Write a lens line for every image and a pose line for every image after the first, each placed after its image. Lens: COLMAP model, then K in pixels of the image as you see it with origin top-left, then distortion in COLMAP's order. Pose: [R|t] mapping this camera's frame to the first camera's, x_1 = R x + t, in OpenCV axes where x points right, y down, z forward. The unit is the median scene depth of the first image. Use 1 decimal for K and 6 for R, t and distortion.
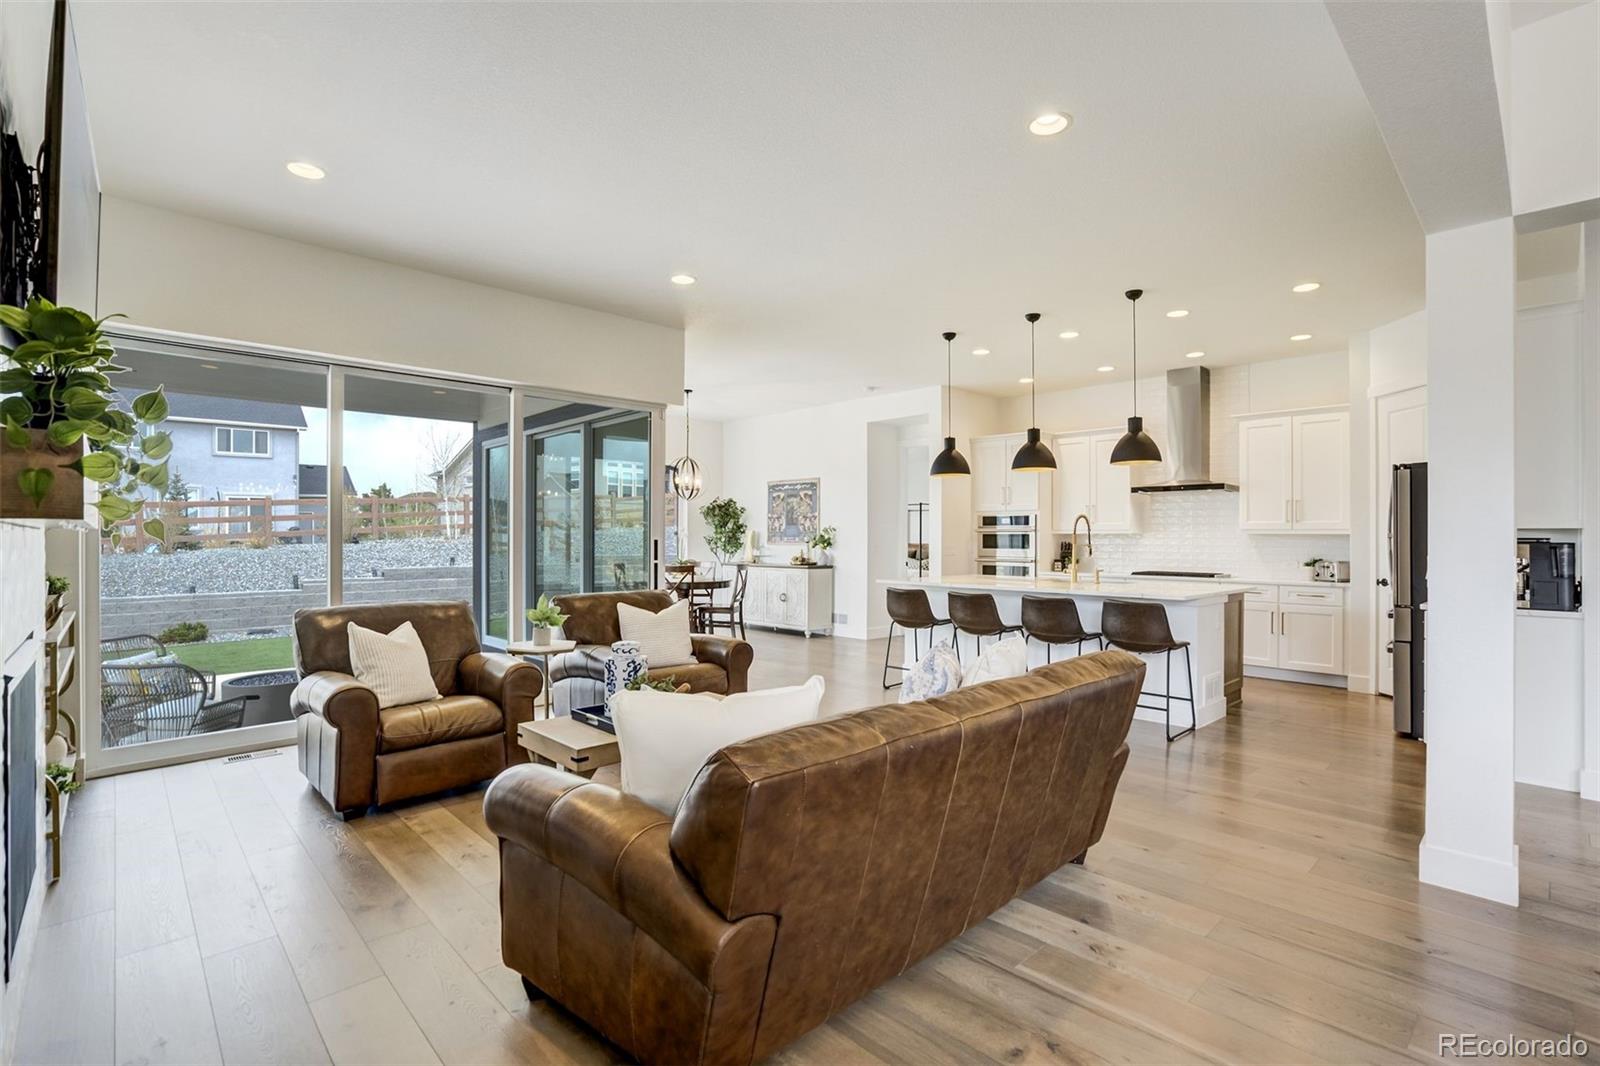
lens RADIAL K [[731.6, 0, 795.1], [0, 731.6, 536.4], [0, 0, 1]] dist [-0.010490, 0.002065]
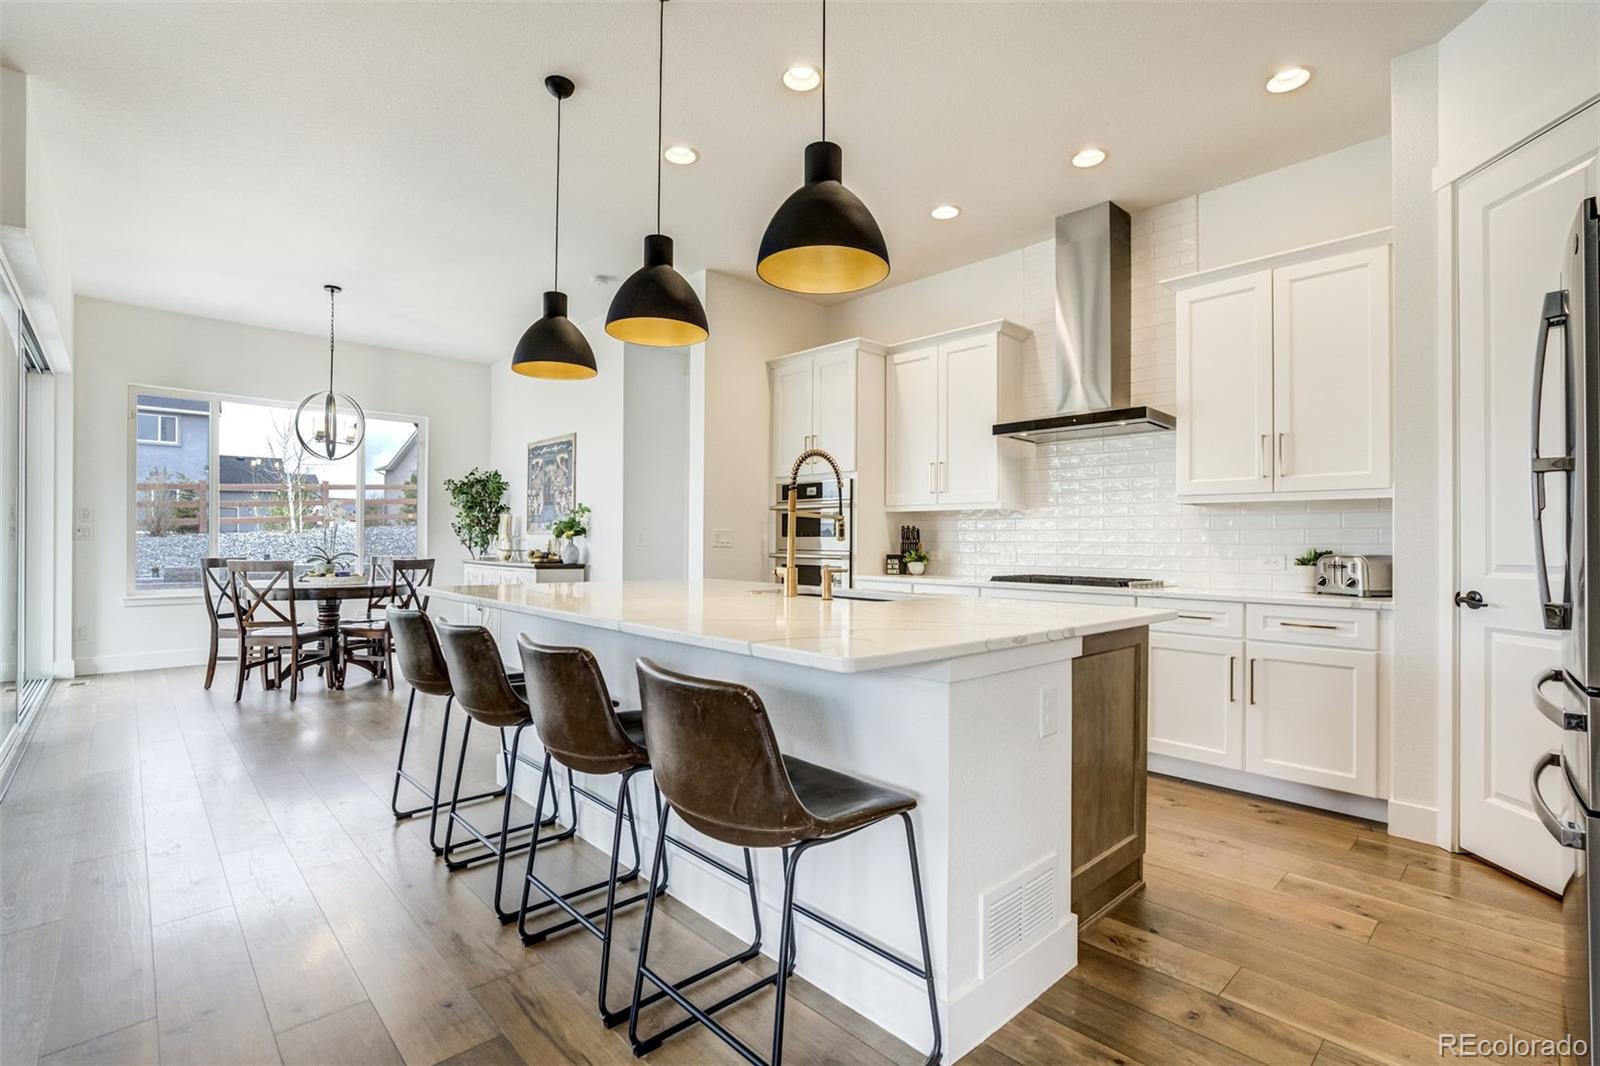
lens RADIAL K [[731.6, 0, 805.7], [0, 731.6, 534.6], [0, 0, 1]] dist [-0.010490, 0.002065]
pose [[0.999998, 0.001516, -0.000877, 0.336707], [-0.001519, 0.999991, -0.003840, 0.020710], [0.000871, 0.003841, 0.999992, 0.463898]]
